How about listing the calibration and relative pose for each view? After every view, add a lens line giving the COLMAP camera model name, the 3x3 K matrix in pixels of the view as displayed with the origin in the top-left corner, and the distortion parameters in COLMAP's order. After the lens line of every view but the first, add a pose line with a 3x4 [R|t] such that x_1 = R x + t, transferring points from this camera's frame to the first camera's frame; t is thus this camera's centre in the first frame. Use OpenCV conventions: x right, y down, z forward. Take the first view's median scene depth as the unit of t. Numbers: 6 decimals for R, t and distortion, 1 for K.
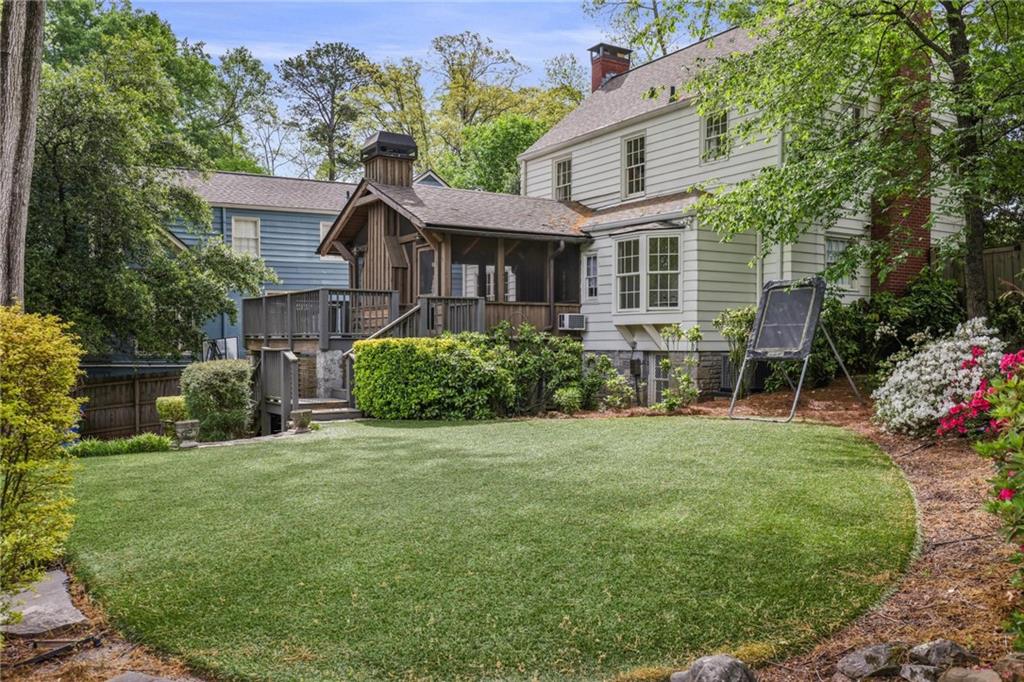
lens RADIAL K [[890.5, 0, 588.1], [0, 890.5, 265.3], [0, 0, 1]] dist [-0.010030, 0.014780]
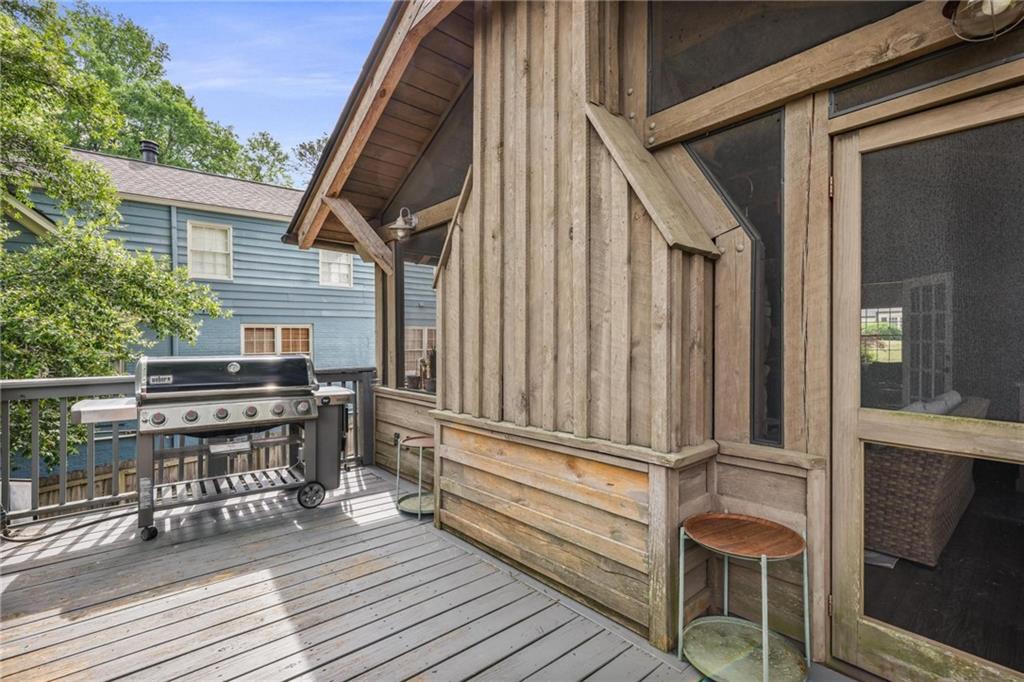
lens RADIAL K [[454.0, 0, 517.2], [0, 454.0, 331.5], [0, 0, 1]] dist [-0.000428, 0.000173]
pose [[0.995792, 0.000808, 0.091635, -0.255997], [-0.006456, 0.998095, 0.061357, 0.013287], [-0.091411, -0.061691, 0.993901, 0.904349]]
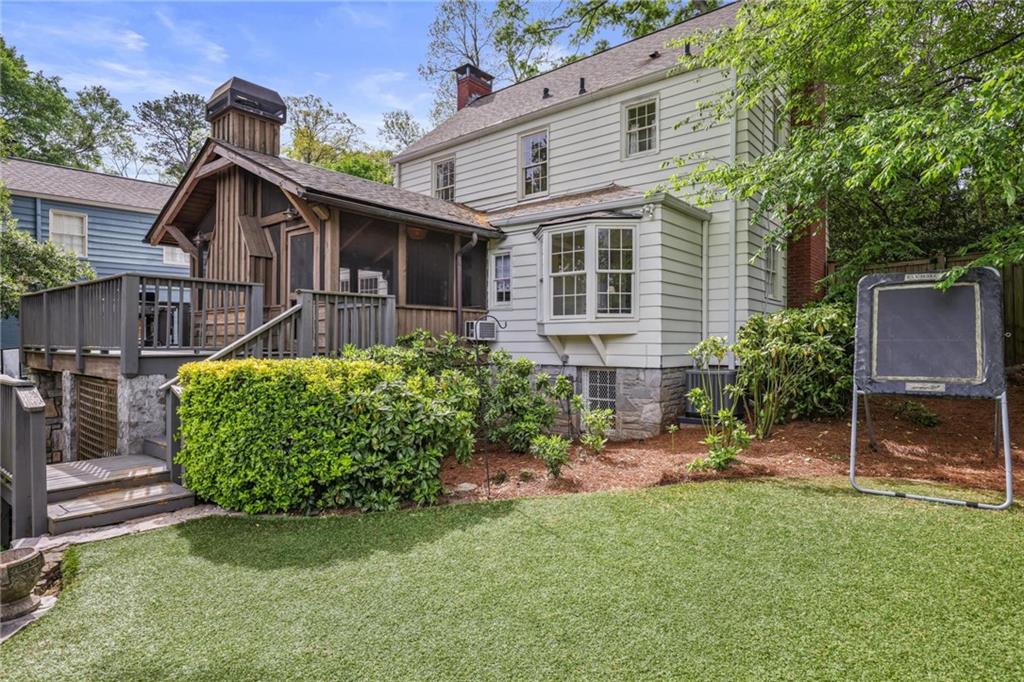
lens RADIAL K [[564.1, 0, 534.4], [0, 564.1, 312.3], [0, 0, 1]] dist [-0.004072, 0.000471]
pose [[0.965399, 0.014997, 0.260347, -0.112123], [-0.023642, 0.999267, 0.030105, 0.029249], [-0.259705, -0.035219, 0.965046, 0.478374]]
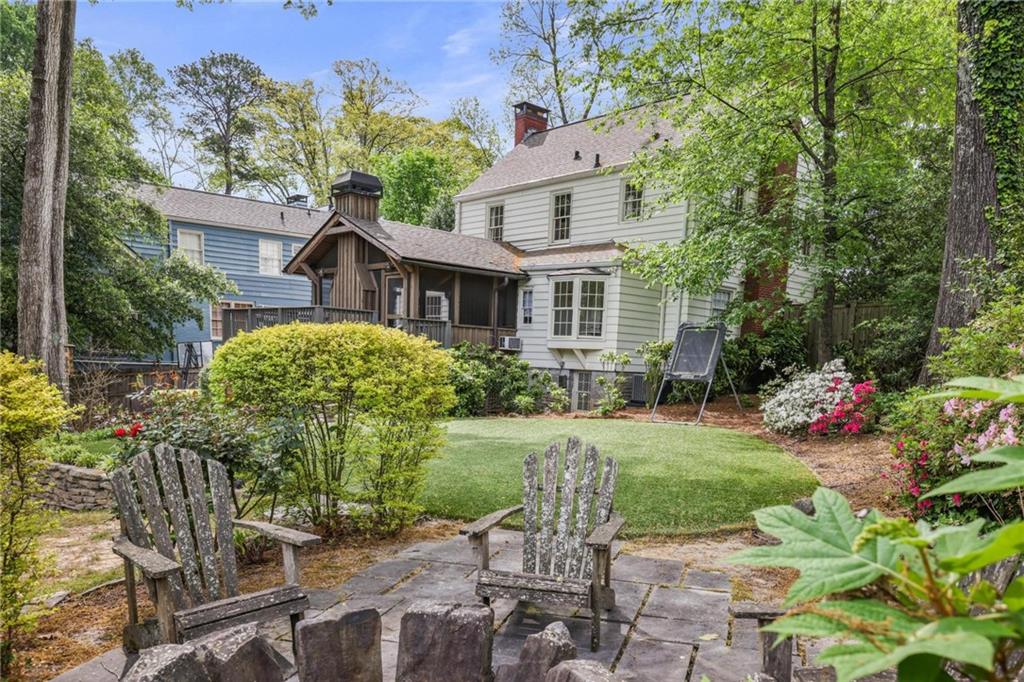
lens RADIAL K [[807.5, 0, 612.2], [0, 807.5, 408.1], [0, 0, 1]] dist [-0.007307, -0.007719]
pose [[0.977727, 0.034812, 0.206972, -0.111739], [-0.064361, 0.988367, 0.137801, -0.011830], [-0.199767, -0.148053, 0.968593, -0.136396]]
